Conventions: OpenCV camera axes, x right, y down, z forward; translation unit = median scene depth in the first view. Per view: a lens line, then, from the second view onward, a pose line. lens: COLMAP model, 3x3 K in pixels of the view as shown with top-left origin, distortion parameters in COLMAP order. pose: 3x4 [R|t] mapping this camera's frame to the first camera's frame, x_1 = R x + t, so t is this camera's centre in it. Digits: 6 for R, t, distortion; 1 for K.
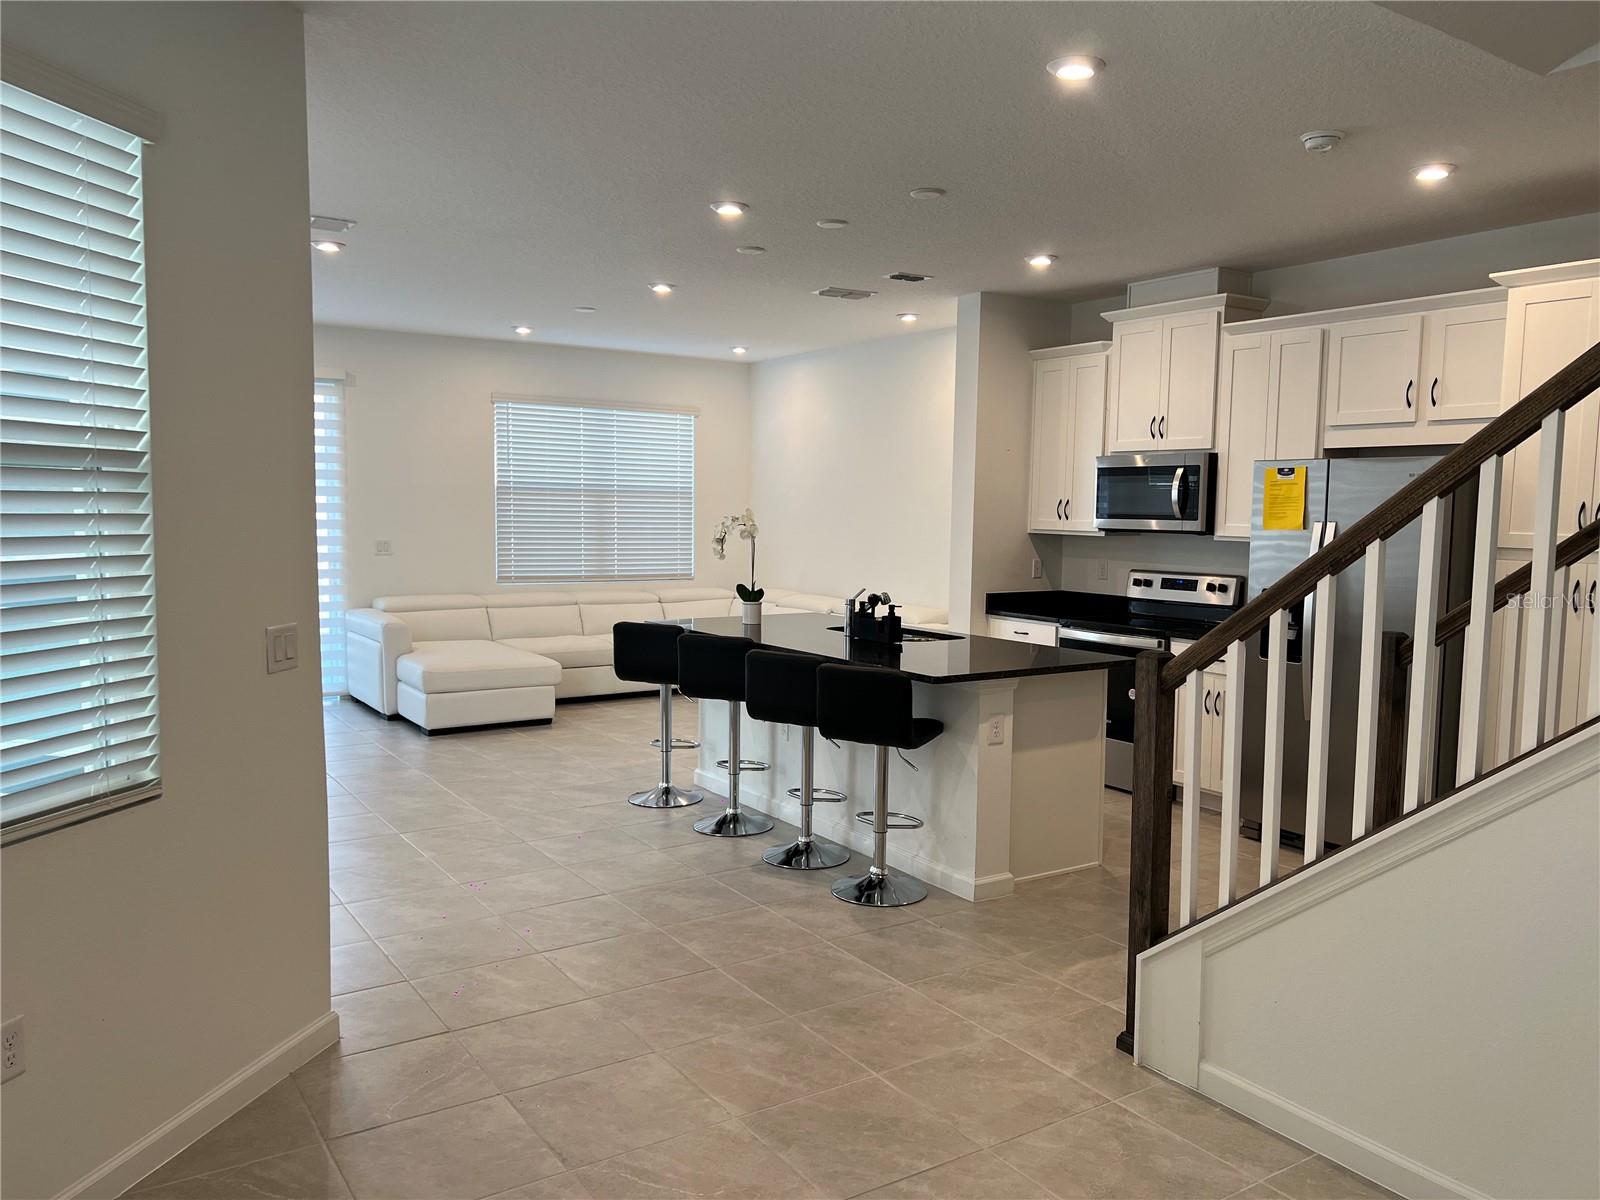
lens RADIAL K [[1200.9, 0, 810.0], [0, 1200.9, 609.8], [0, 0, 1]] dist [0.064780, -0.079213]
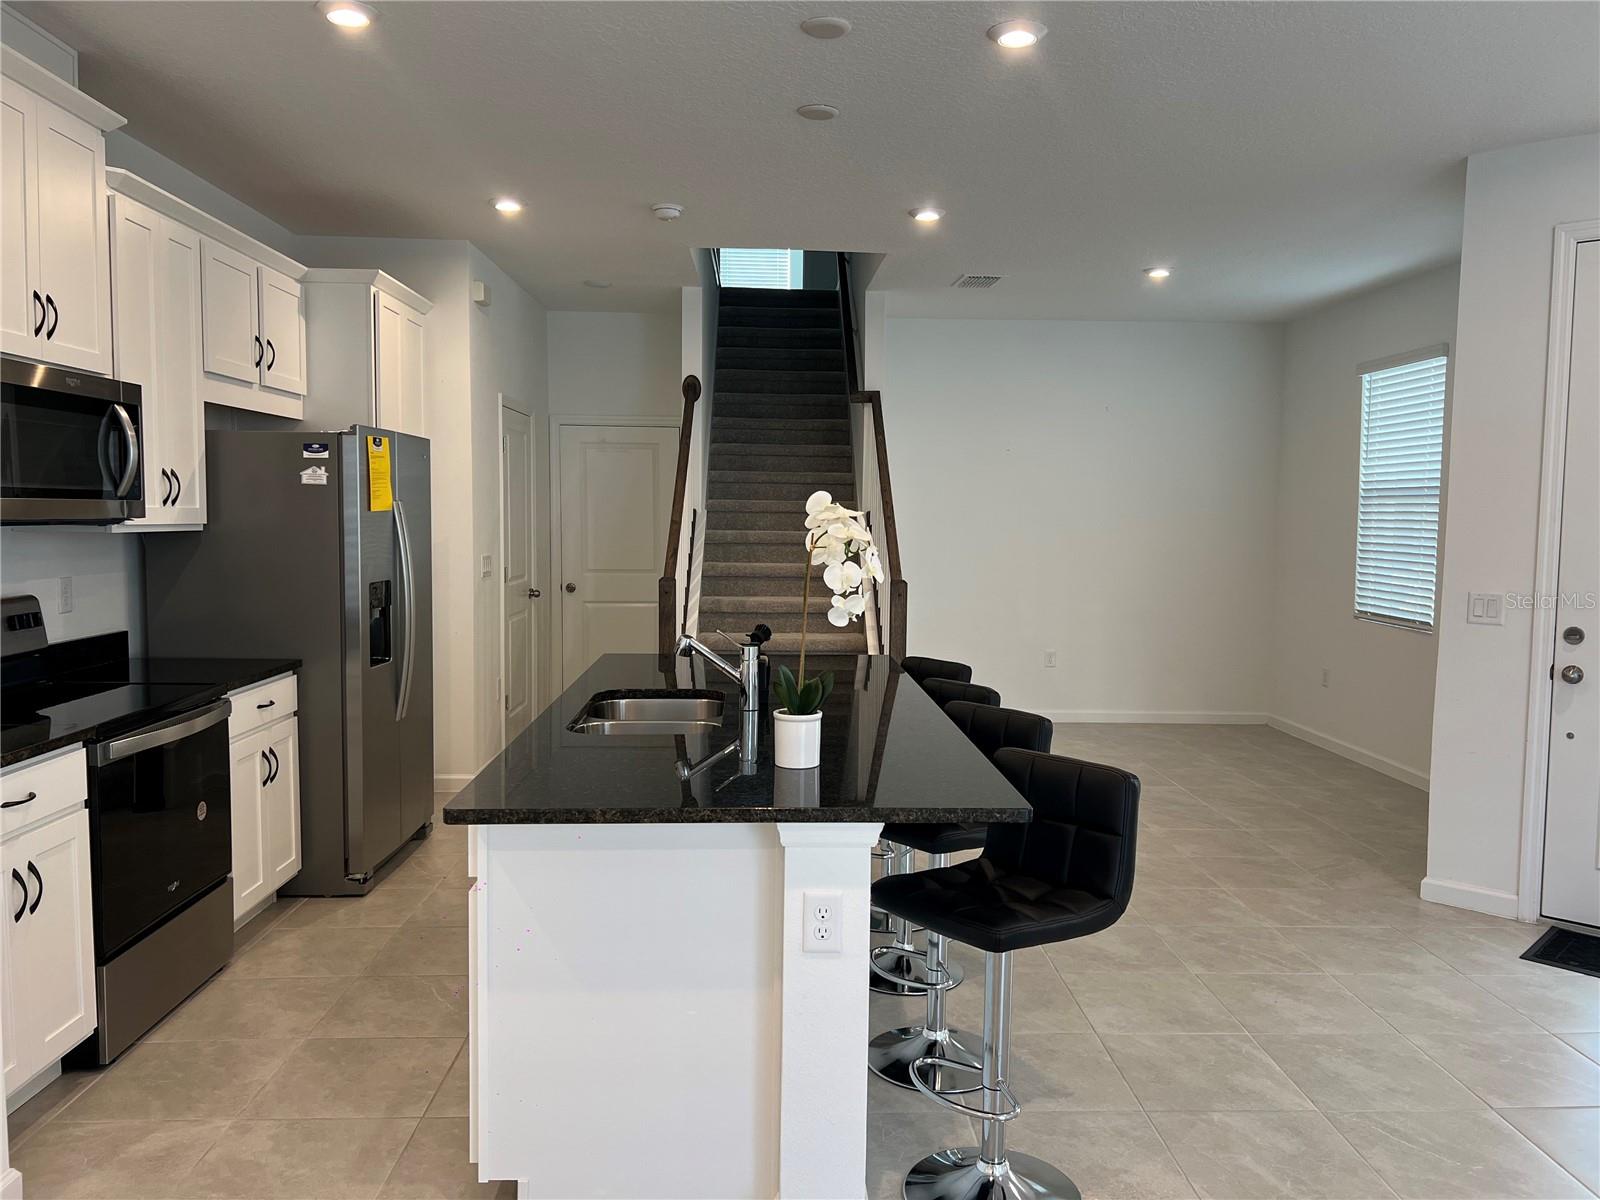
lens RADIAL K [[1200.9, 0, 813.1], [0, 1200.9, 606.1], [0, 0, 1]] dist [0.064780, -0.079213]
pose [[-0.854122, -0.065844, 0.515887, -0.248426], [0.020964, 0.986788, 0.160655, -0.103668], [-0.519650, 0.148034, -0.841457, 1.247571]]
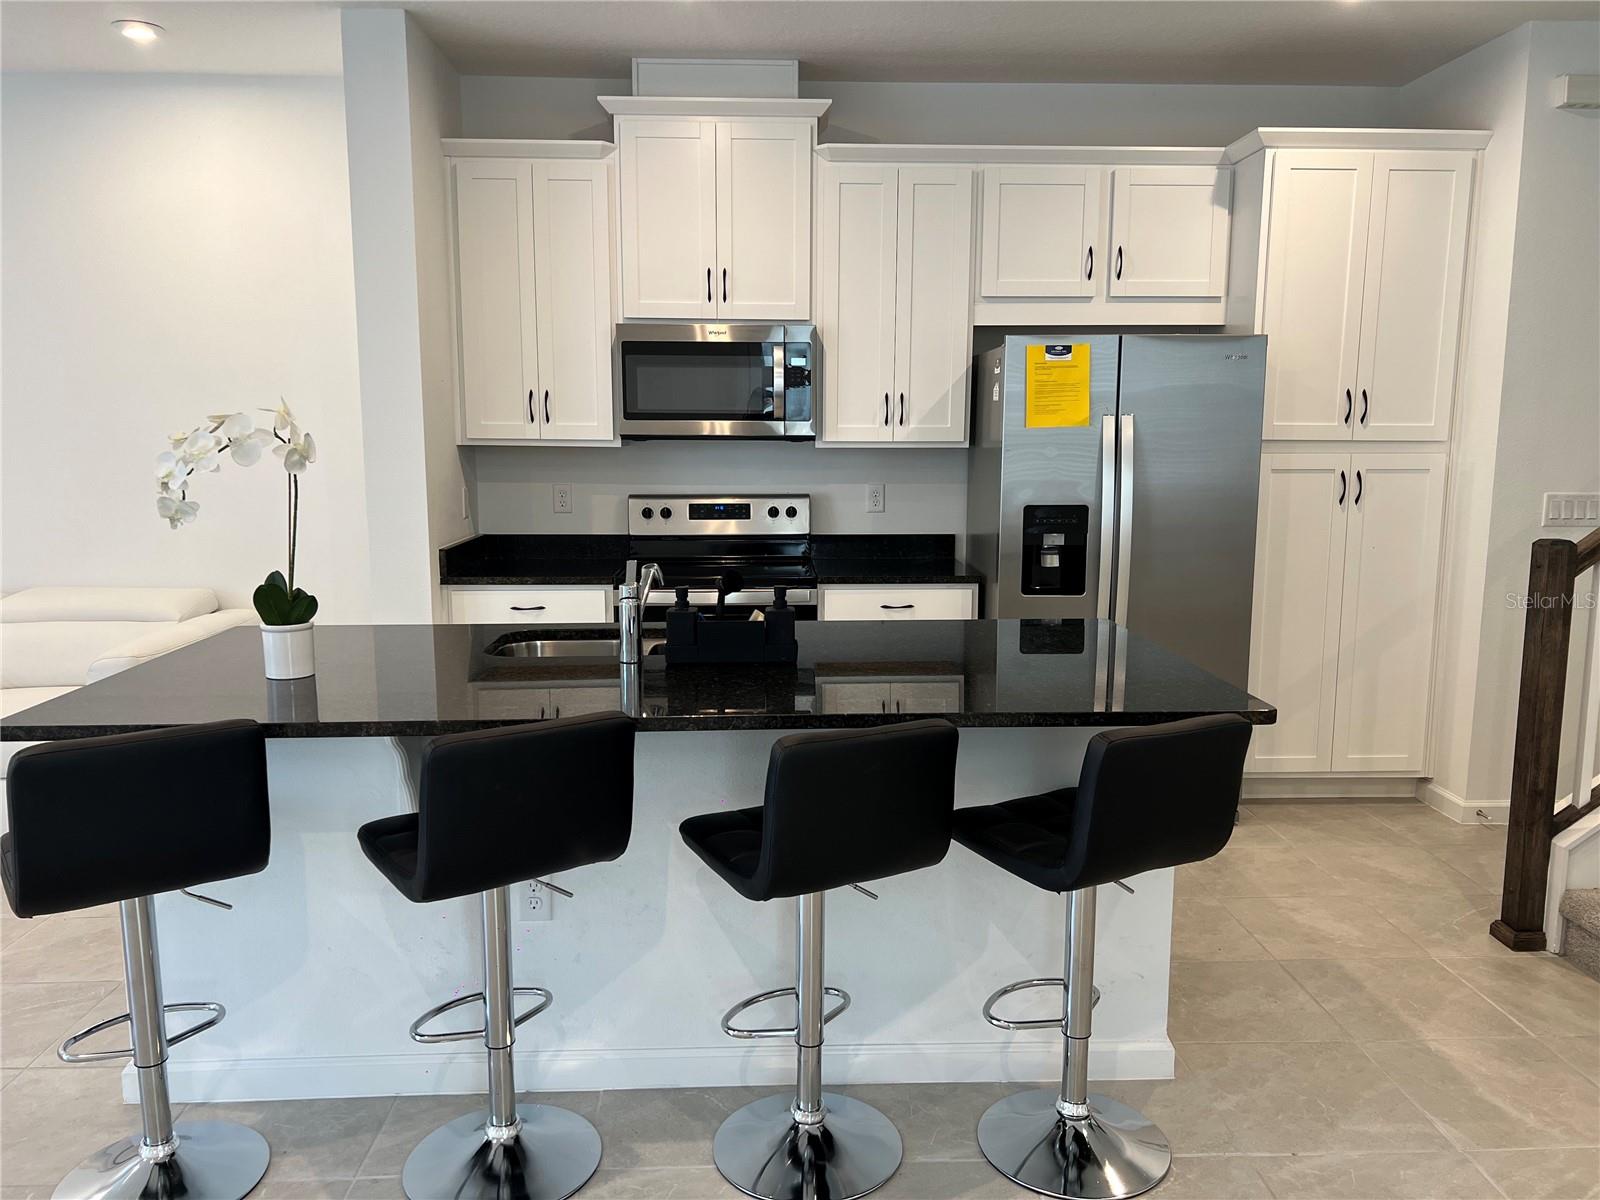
lens RADIAL K [[1200.9, 0, 807.5], [0, 1200.9, 606.1], [0, 0, 1]] dist [0.064780, -0.079213]
pose [[0.518058, -0.137209, 0.844269, -0.283986], [0.081608, 0.990476, 0.110894, -0.040647], [-0.851444, 0.011450, 0.524321, 0.583962]]
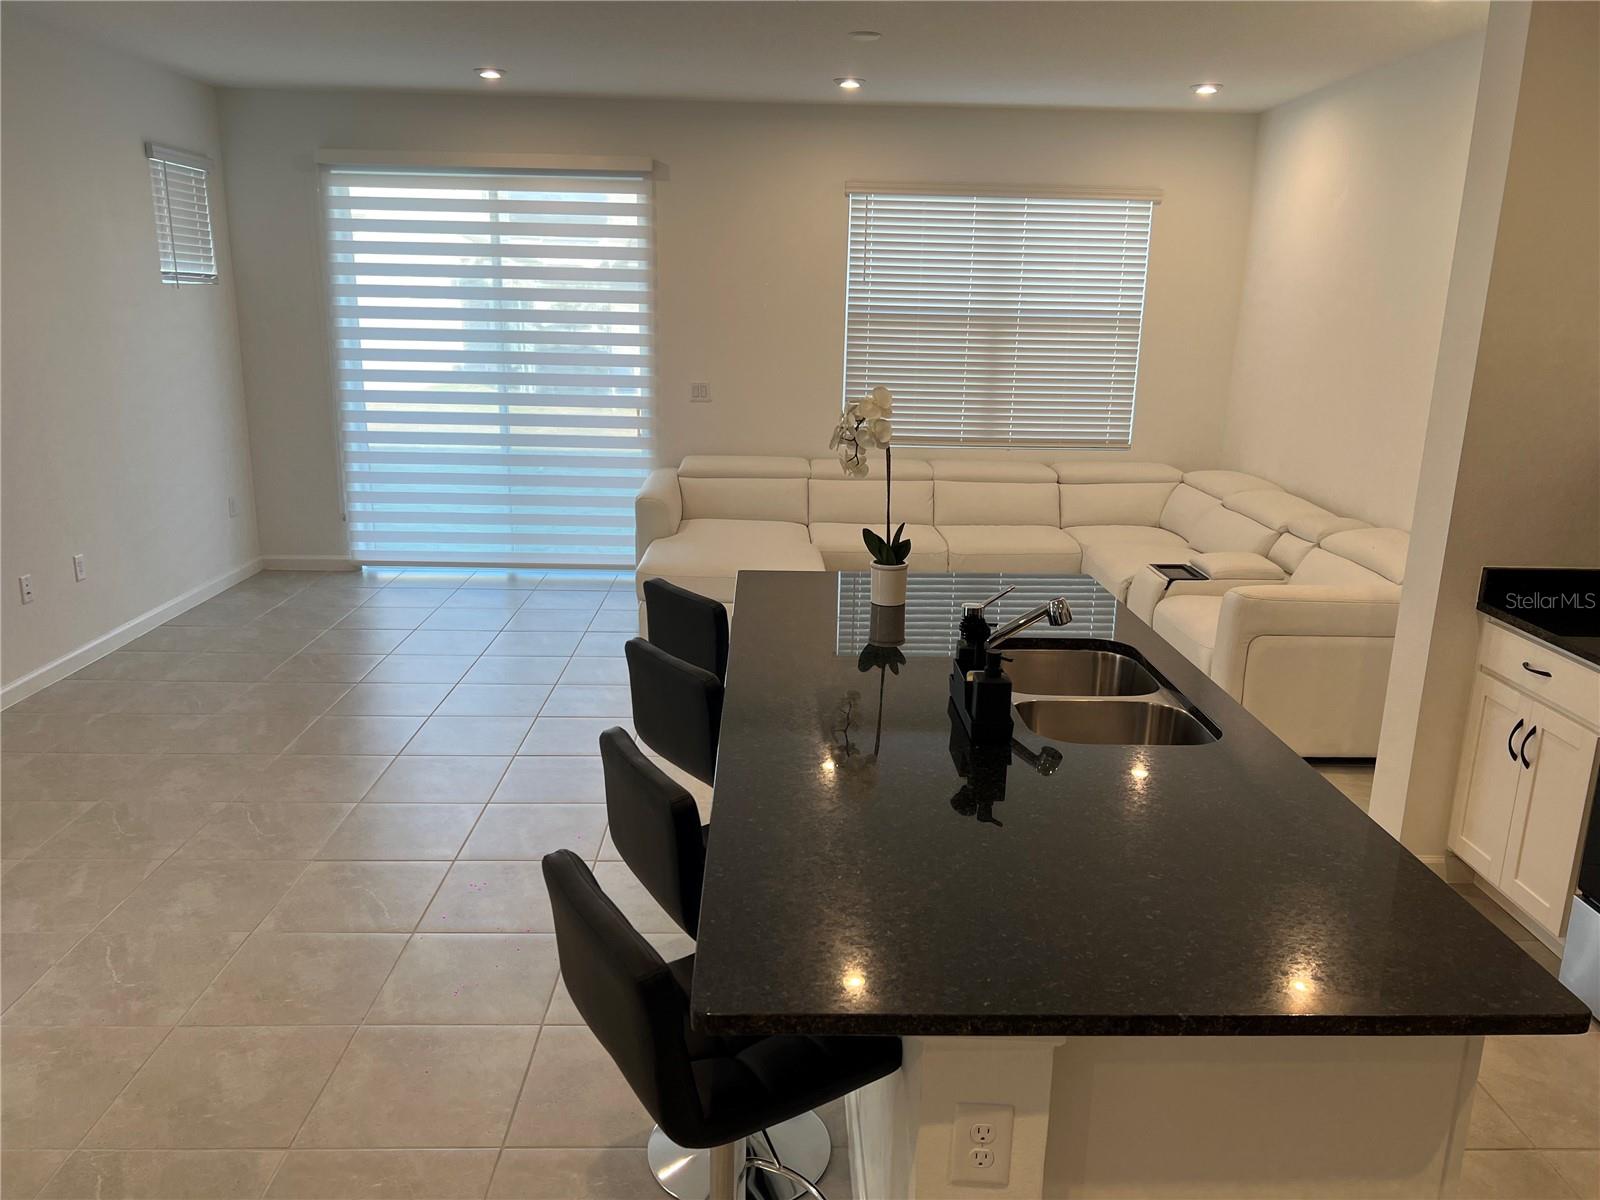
lens RADIAL K [[1200.9, 0, 799.1], [0, 1200.9, 603.9], [0, 0, 1]] dist [0.064780, -0.079213]
pose [[0.842428, 0.137927, -0.520856, 0.184361], [-0.056033, 0.983865, 0.169909, -0.071750], [0.535887, -0.113952, 0.836565, 0.487862]]
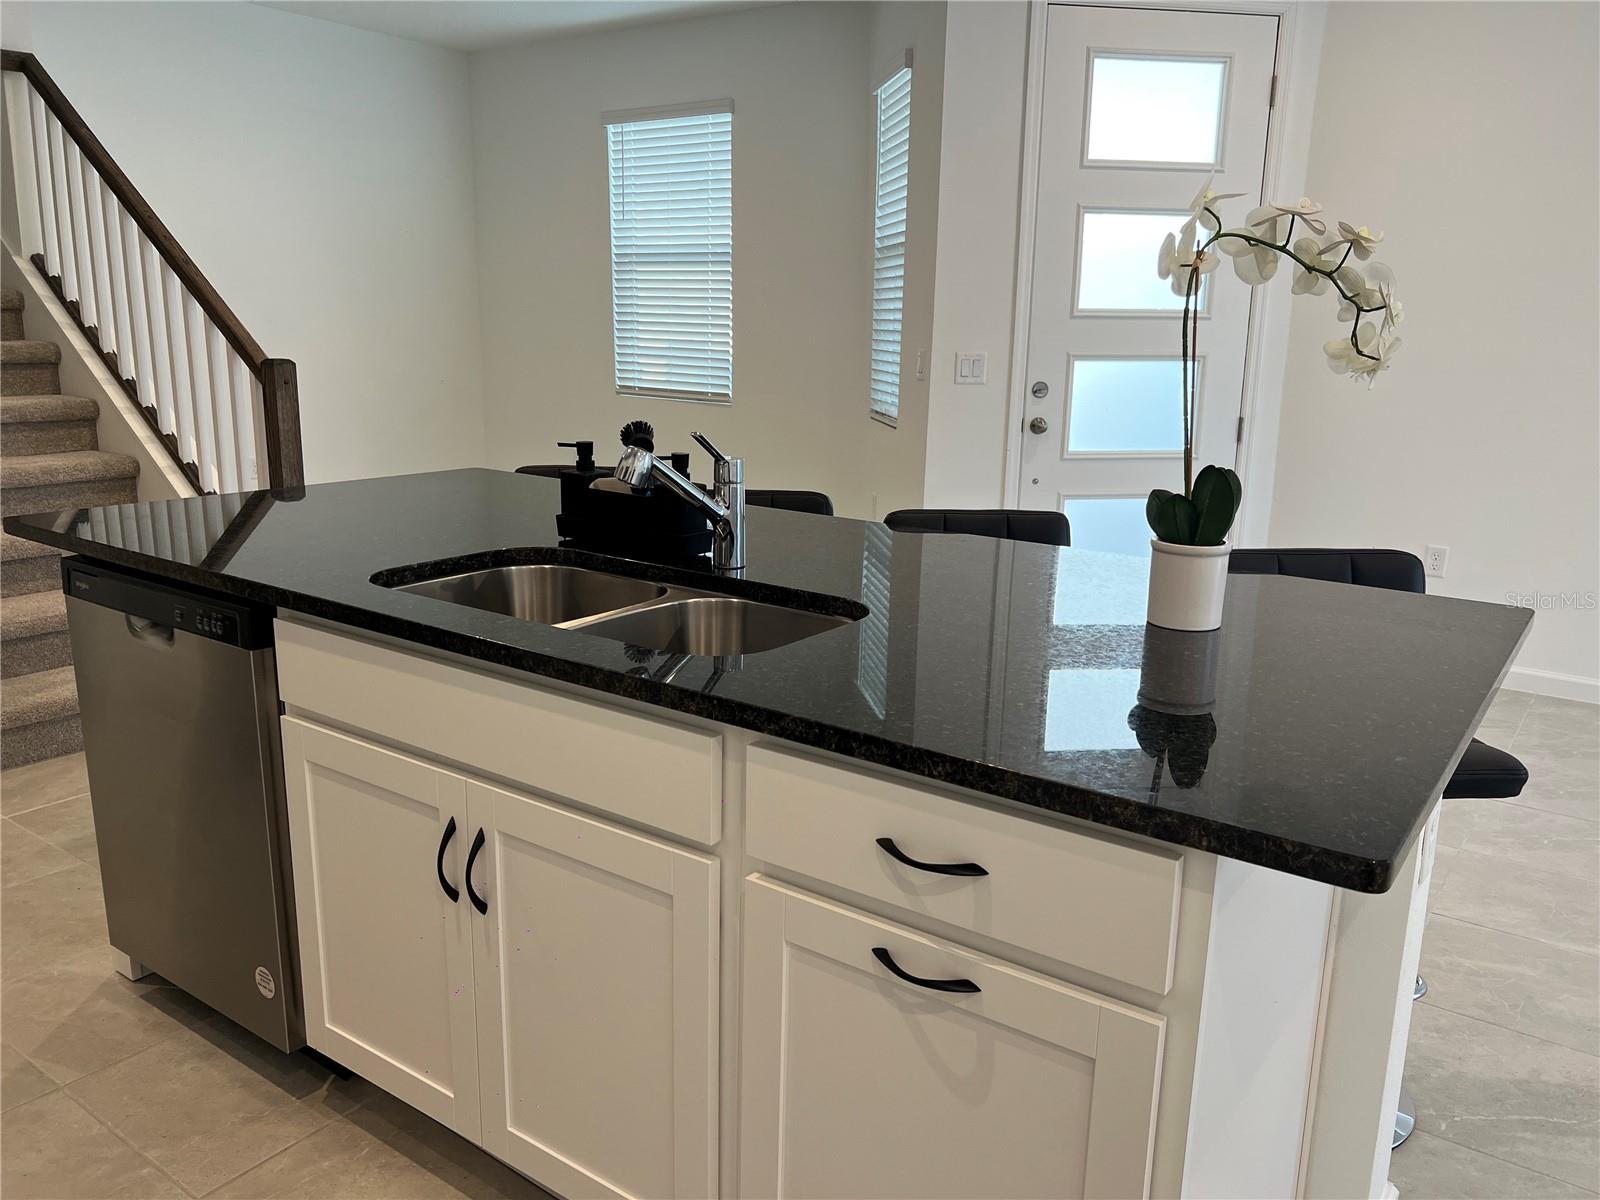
lens RADIAL K [[1200.9, 0, 808.0], [0, 1200.9, 603.6], [0, 0, 1]] dist [0.064780, -0.079213]
pose [[-0.934310, 0.047228, -0.353318, 0.116042], [-0.066820, 0.950410, 0.303738, -0.063122], [0.350142, 0.307394, -0.884822, 1.114806]]
